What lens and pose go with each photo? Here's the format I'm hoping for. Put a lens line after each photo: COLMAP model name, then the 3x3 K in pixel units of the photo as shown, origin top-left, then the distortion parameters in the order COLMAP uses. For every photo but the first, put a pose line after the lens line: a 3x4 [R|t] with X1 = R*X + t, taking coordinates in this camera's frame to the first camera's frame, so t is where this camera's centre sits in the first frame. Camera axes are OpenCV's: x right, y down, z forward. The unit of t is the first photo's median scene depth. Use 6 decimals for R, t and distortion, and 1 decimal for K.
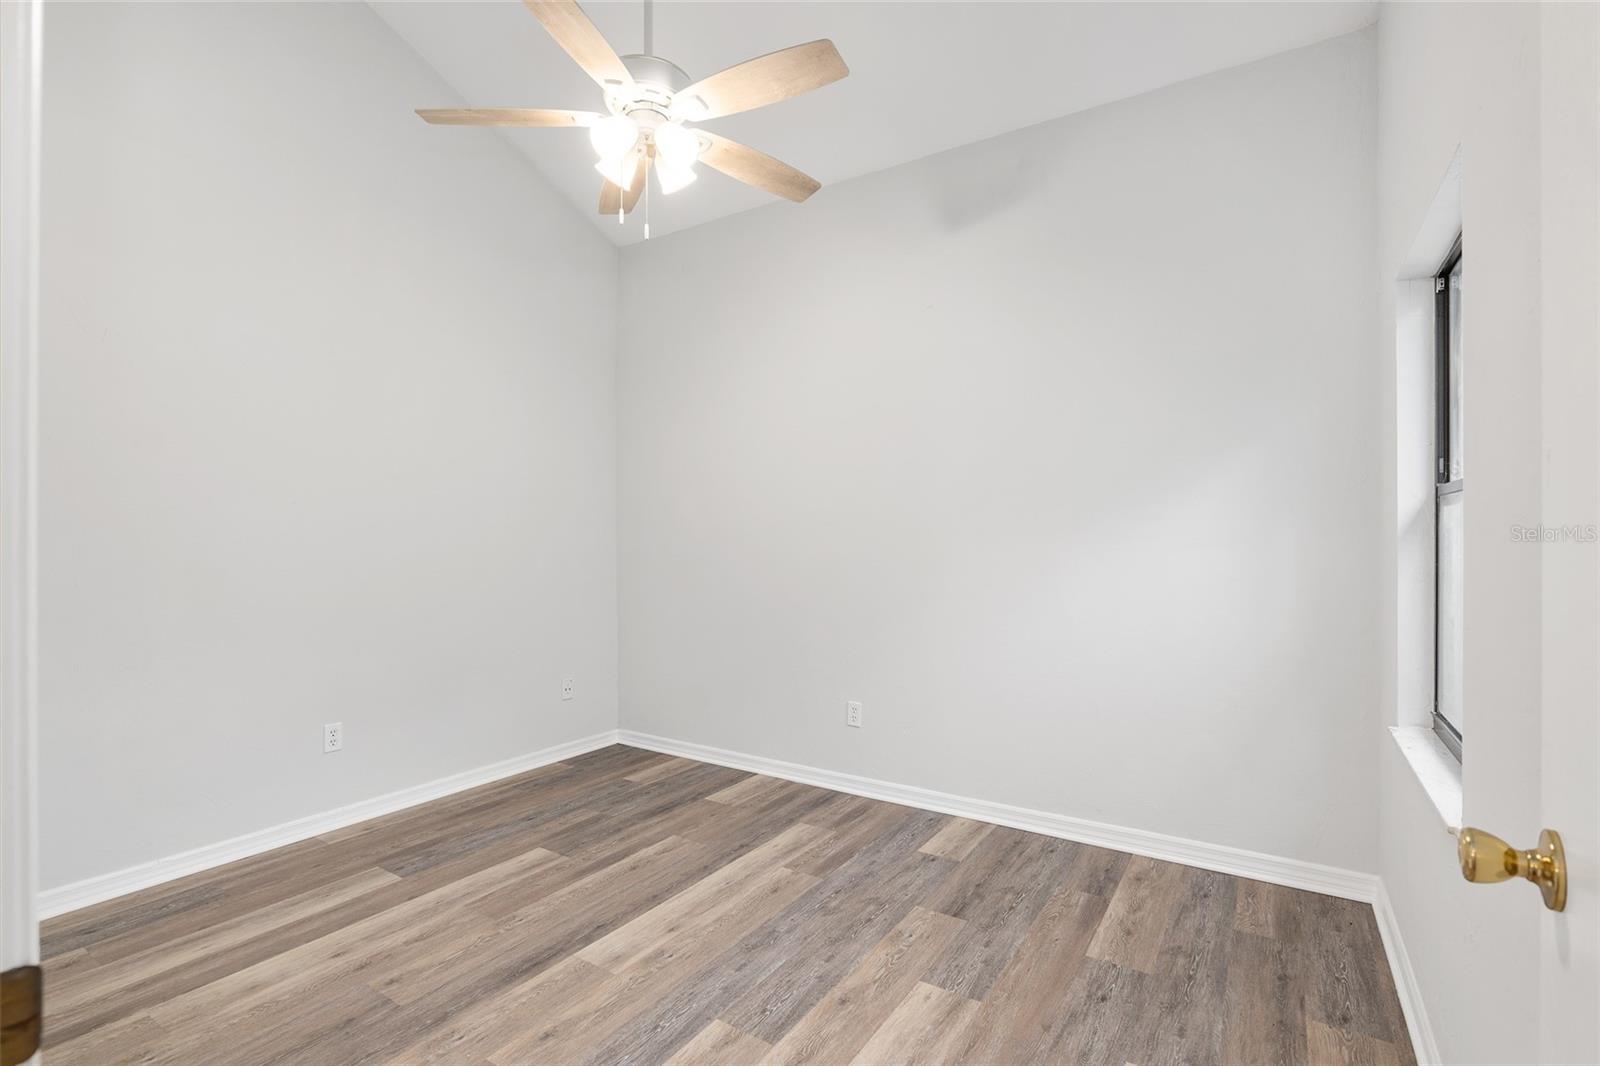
lens RADIAL K [[747.4, 0, 813.7], [0, 747.4, 534.0], [0, 0, 1]] dist [-0.015321, 0.002136]
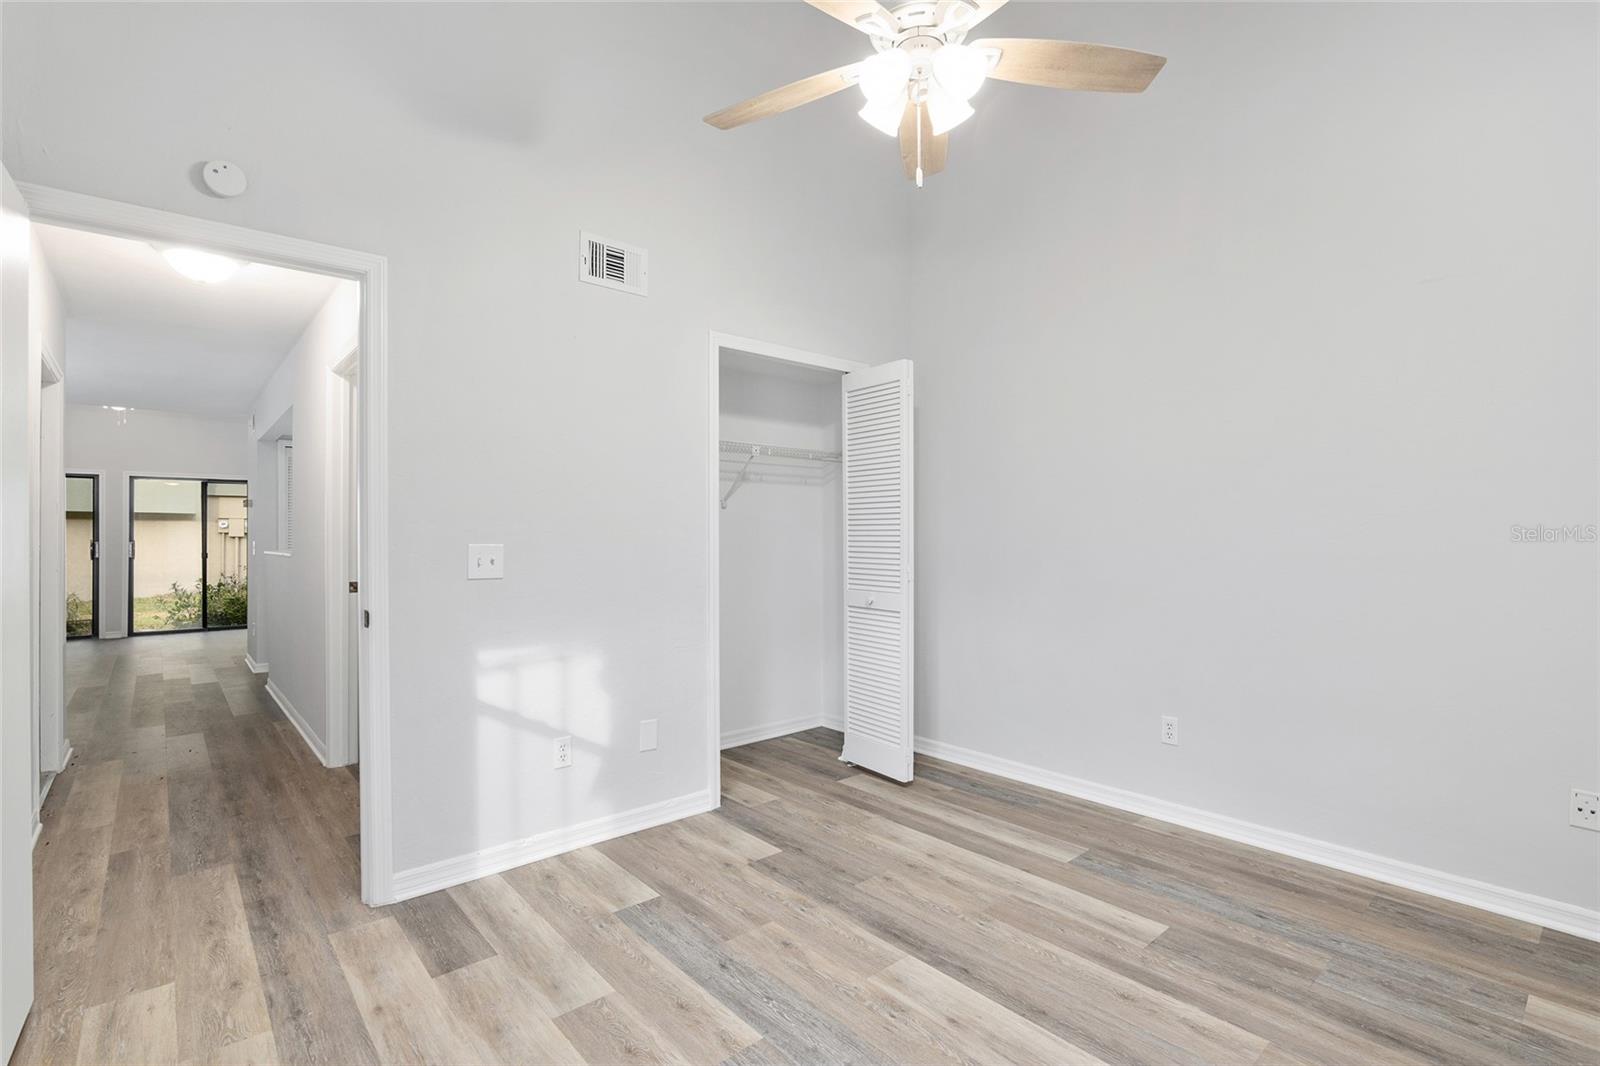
lens RADIAL K [[747.4, 0, 787.9], [0, 747.4, 530.6], [0, 0, 1]] dist [-0.015321, 0.002136]
pose [[-0.298536, -0.003686, -0.954391, 0.545156], [0.006824, 0.999959, -0.005997, 0.005821], [0.954374, -0.008303, -0.298499, 0.931827]]
